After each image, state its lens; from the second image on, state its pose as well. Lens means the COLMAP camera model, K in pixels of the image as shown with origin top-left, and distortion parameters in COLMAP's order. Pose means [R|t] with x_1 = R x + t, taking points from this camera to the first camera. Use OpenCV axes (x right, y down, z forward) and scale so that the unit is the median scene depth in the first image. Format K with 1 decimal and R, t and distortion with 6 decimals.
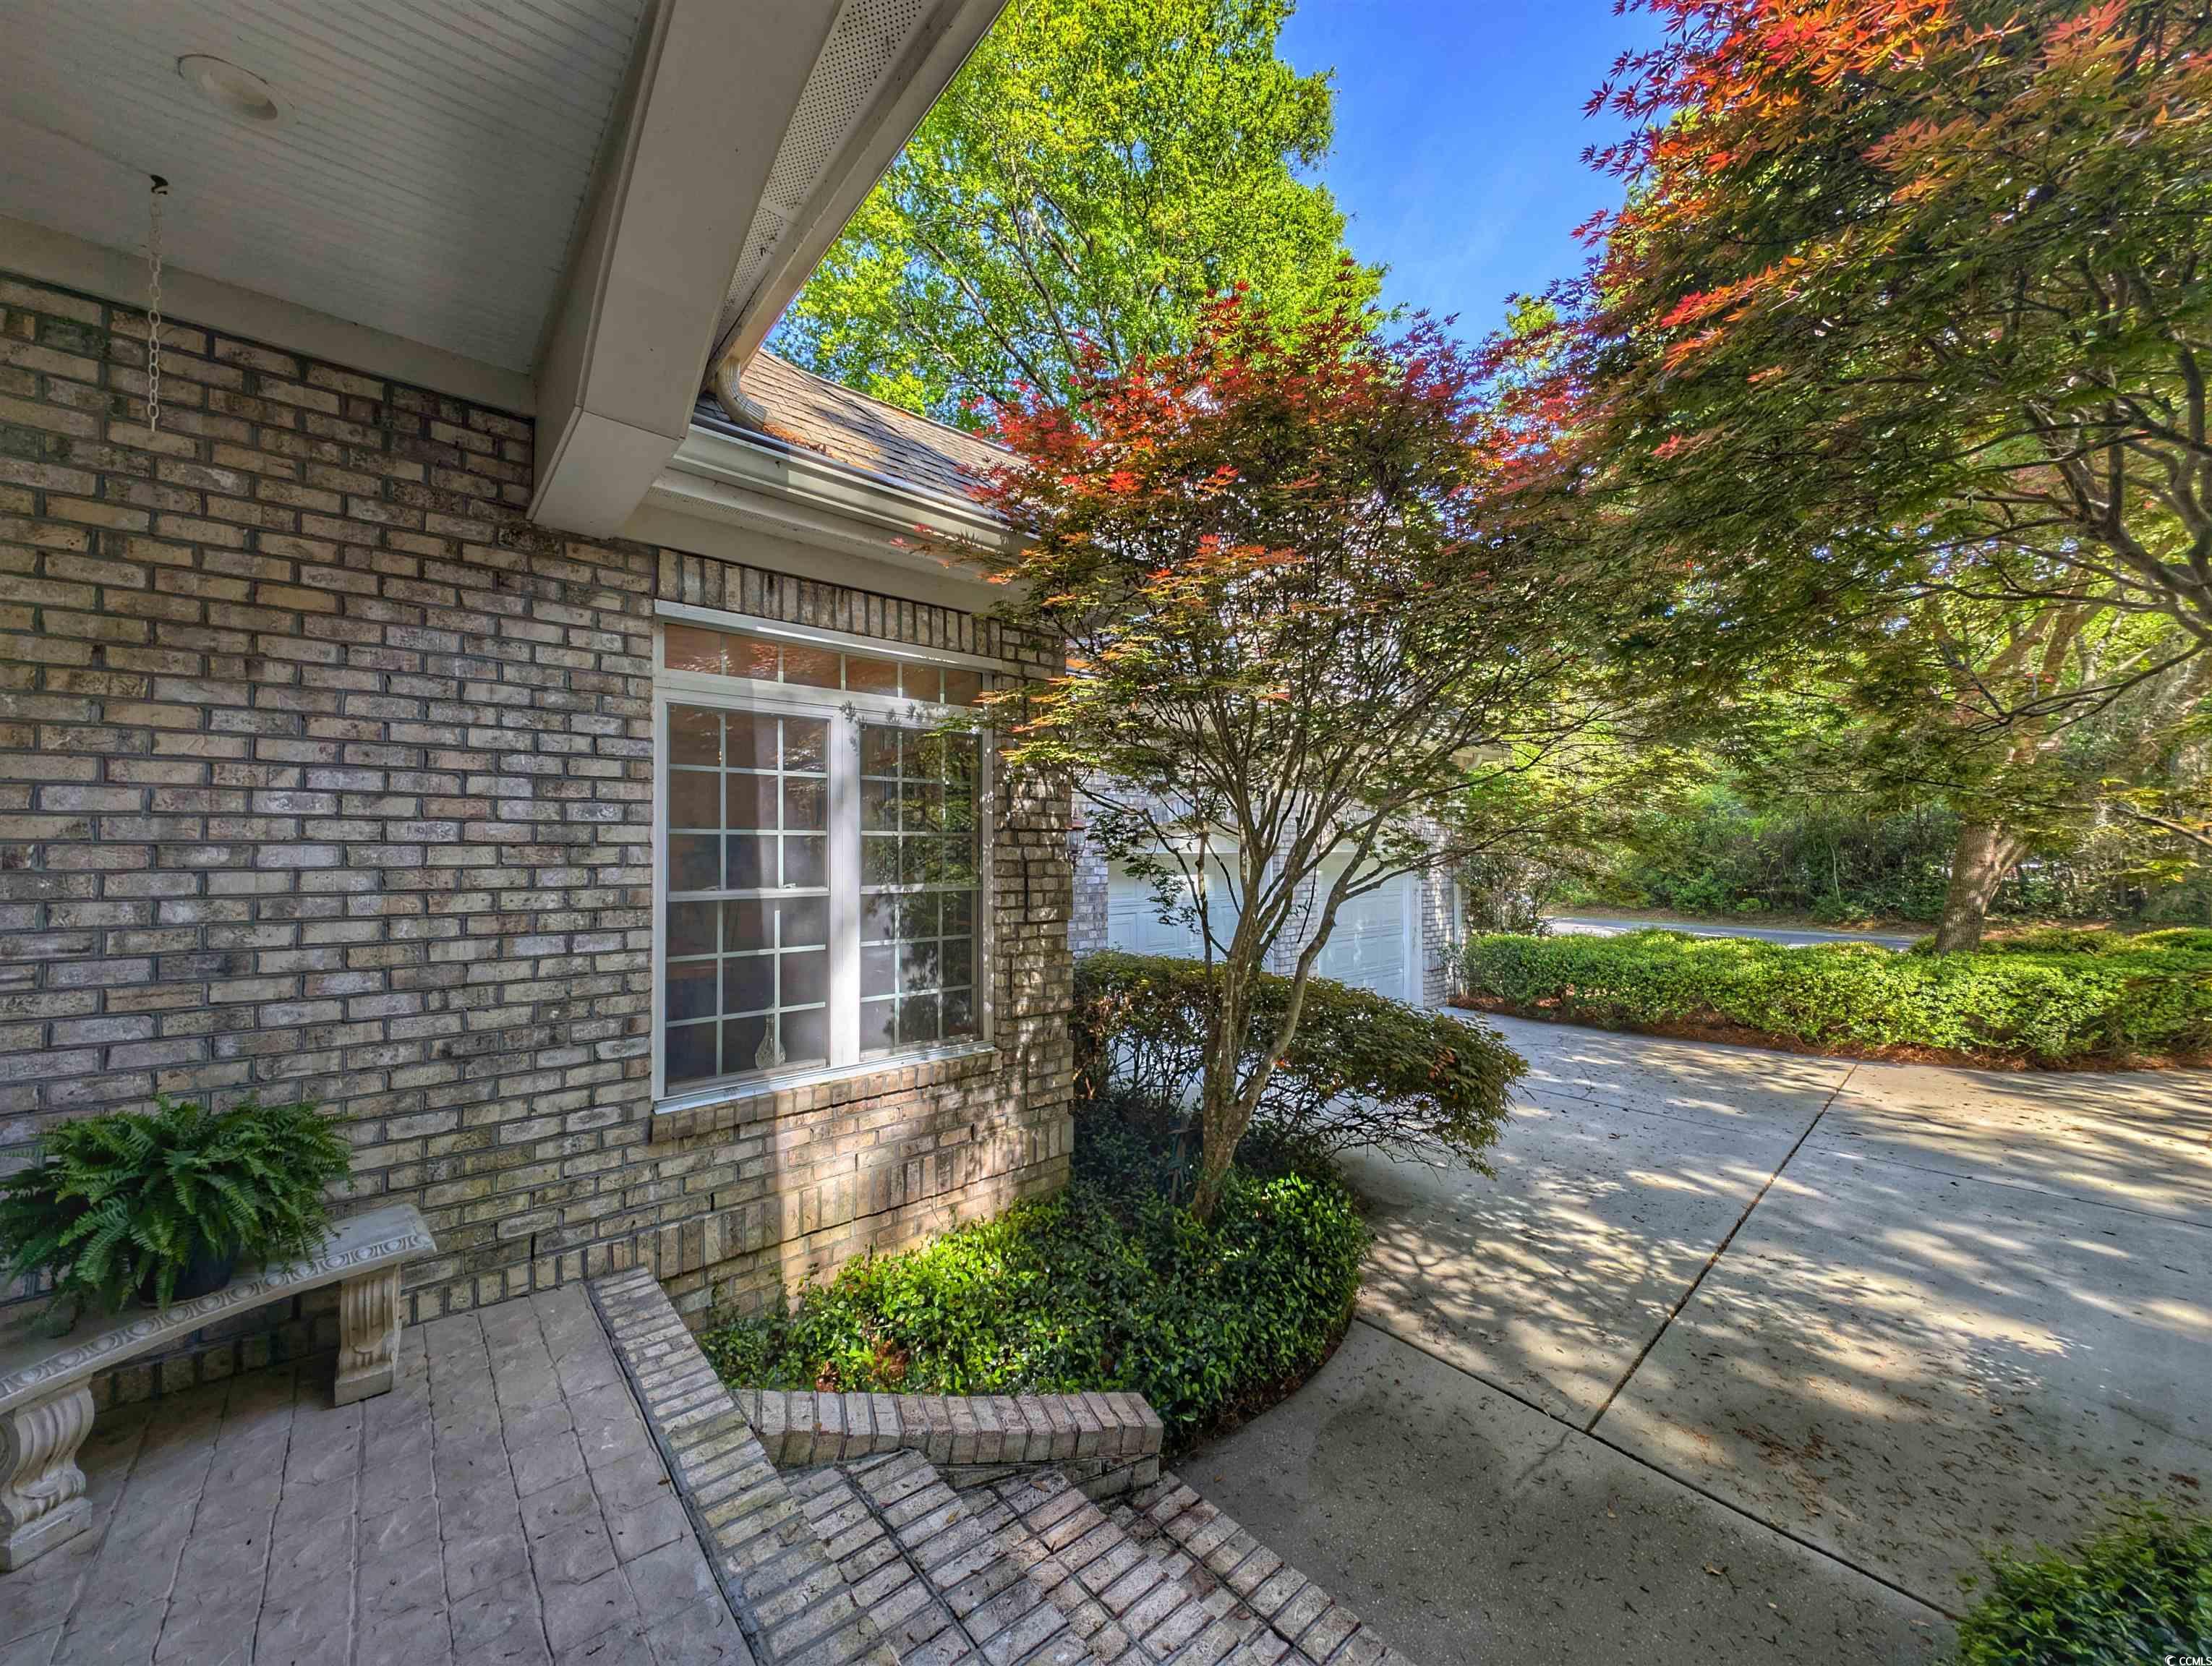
lens RADIAL K [[832.3, 0, 1093.1], [0, 832.3, 832.9], [0, 0, 1]] dist [0.008086, -0.001064]
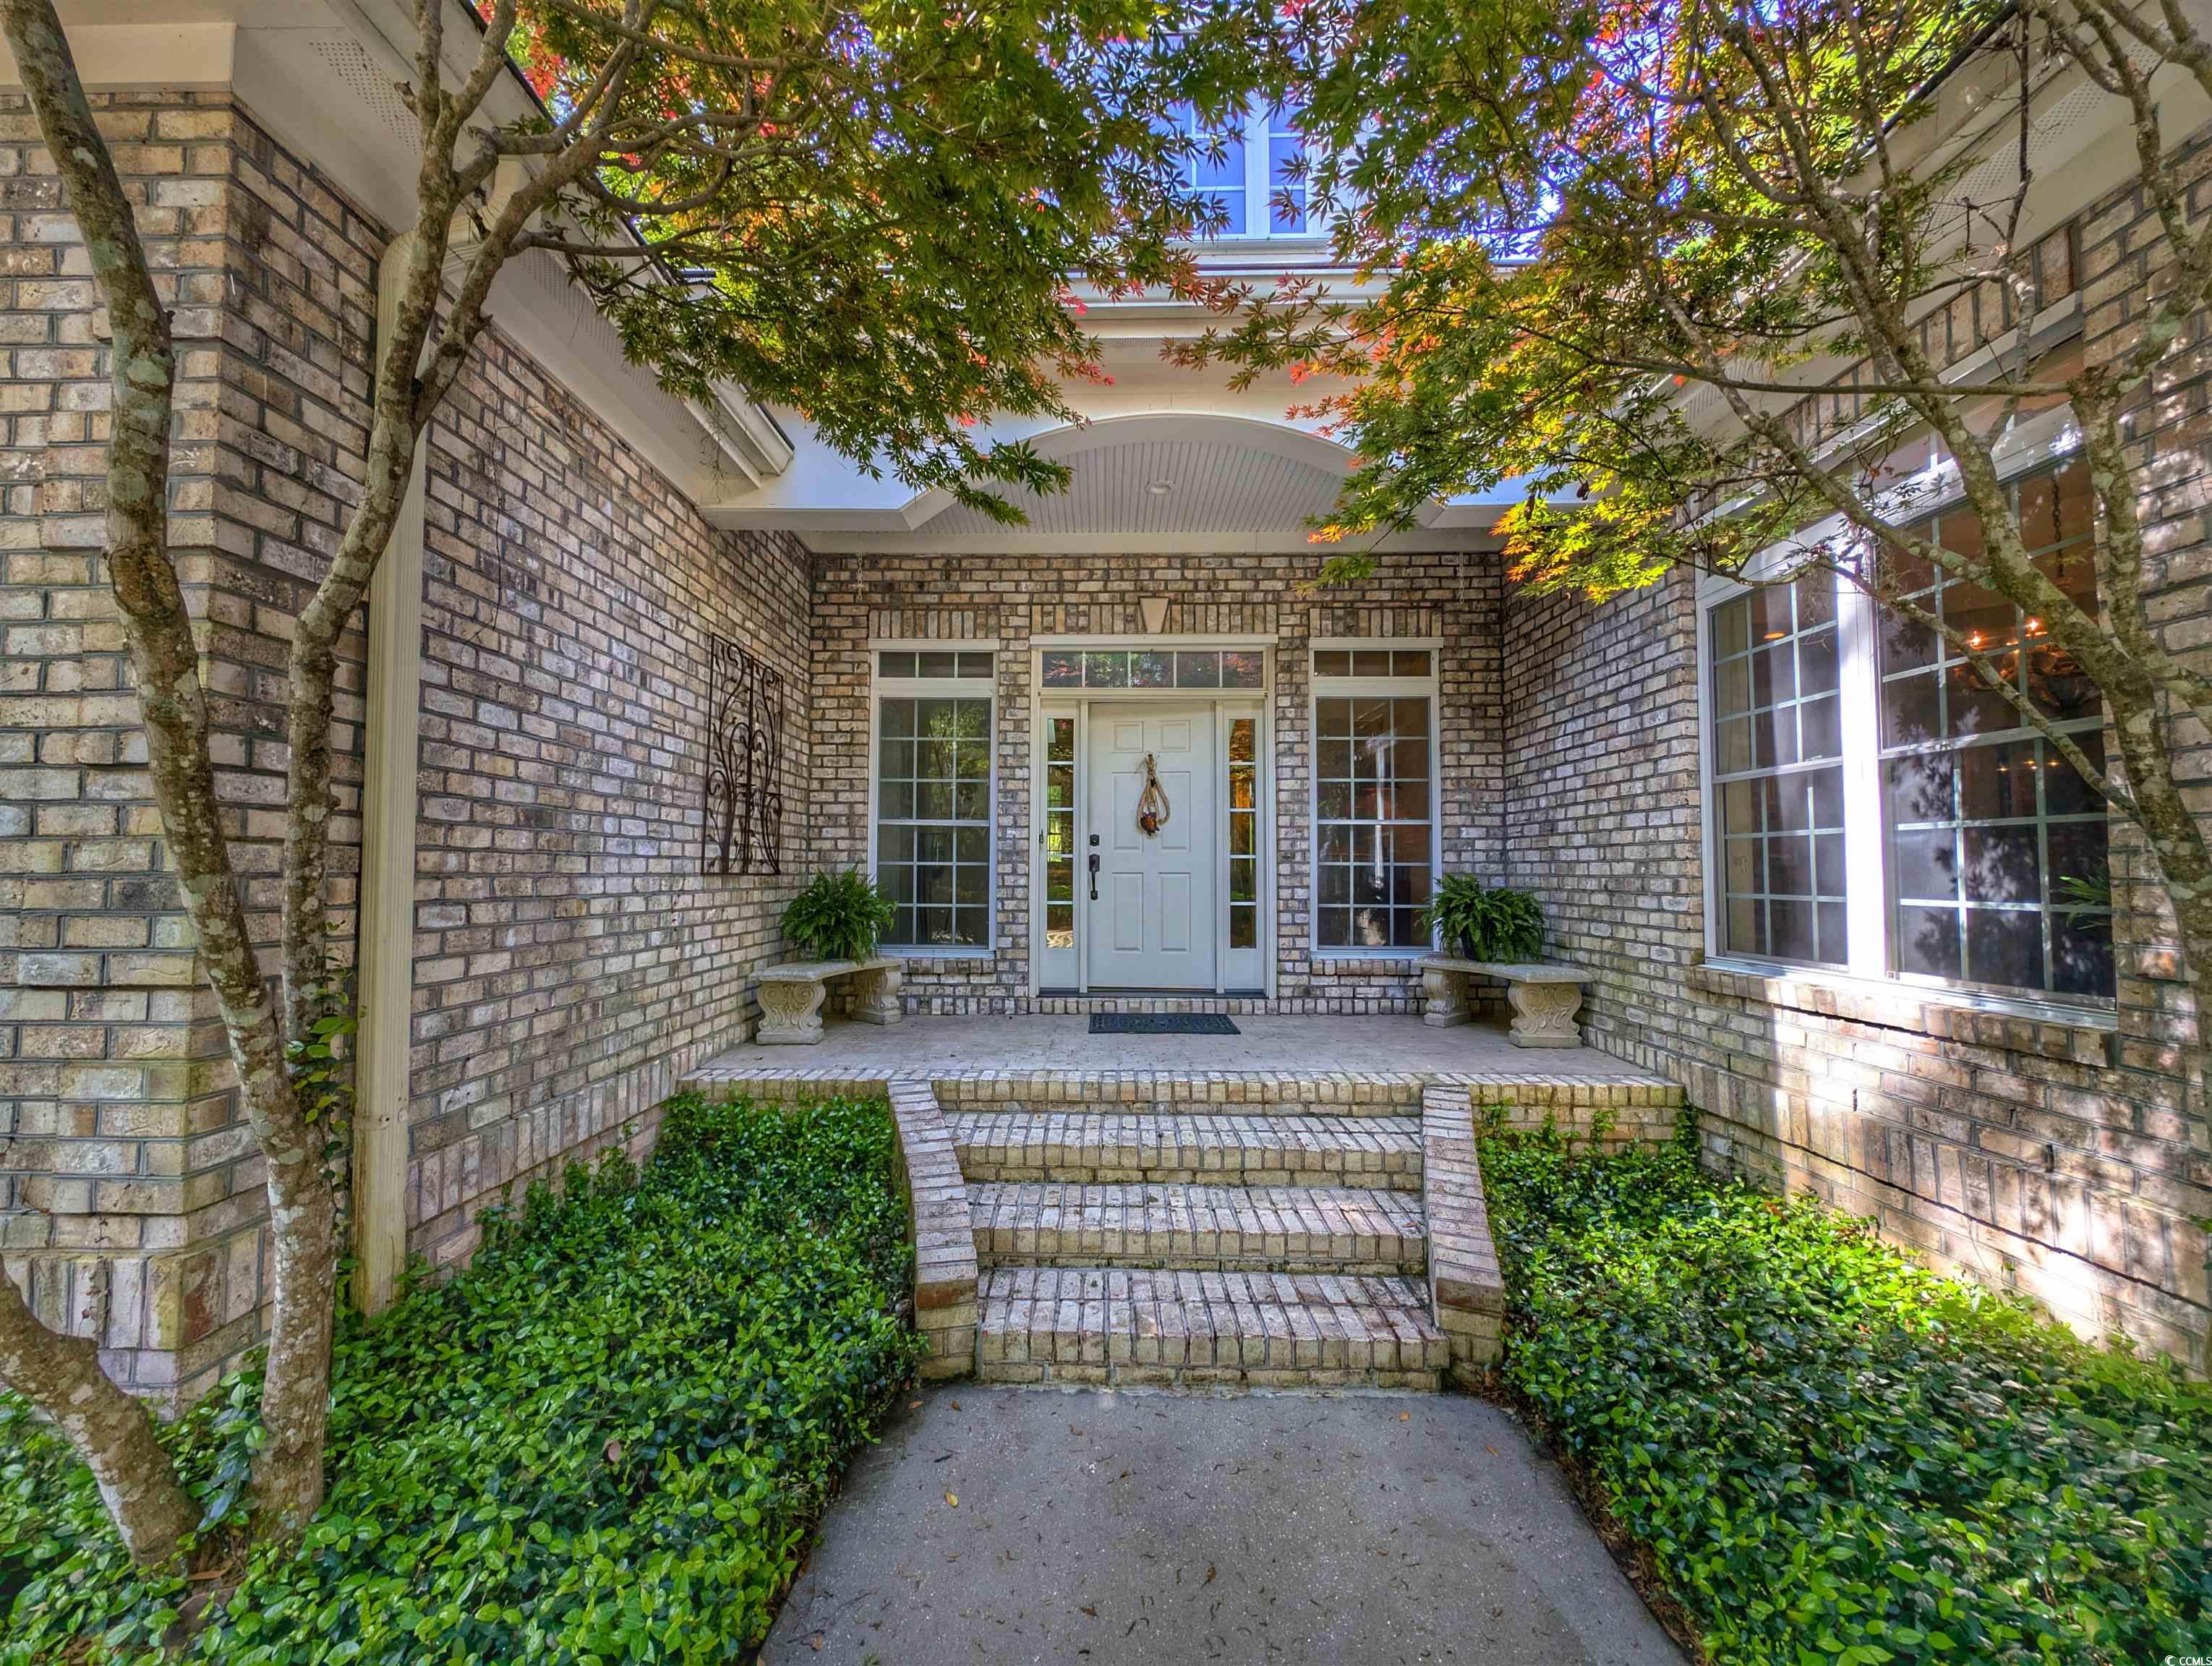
lens RADIAL K [[832.3, 0, 1100.7], [0, 832.3, 839.6], [0, 0, 1]] dist [0.008086, -0.001064]
pose [[-0.653066, -0.024680, -0.756899, 0.821833], [0.019865, 0.998567, -0.049700, 0.183842], [0.757040, -0.047493, -0.651640, 1.032847]]
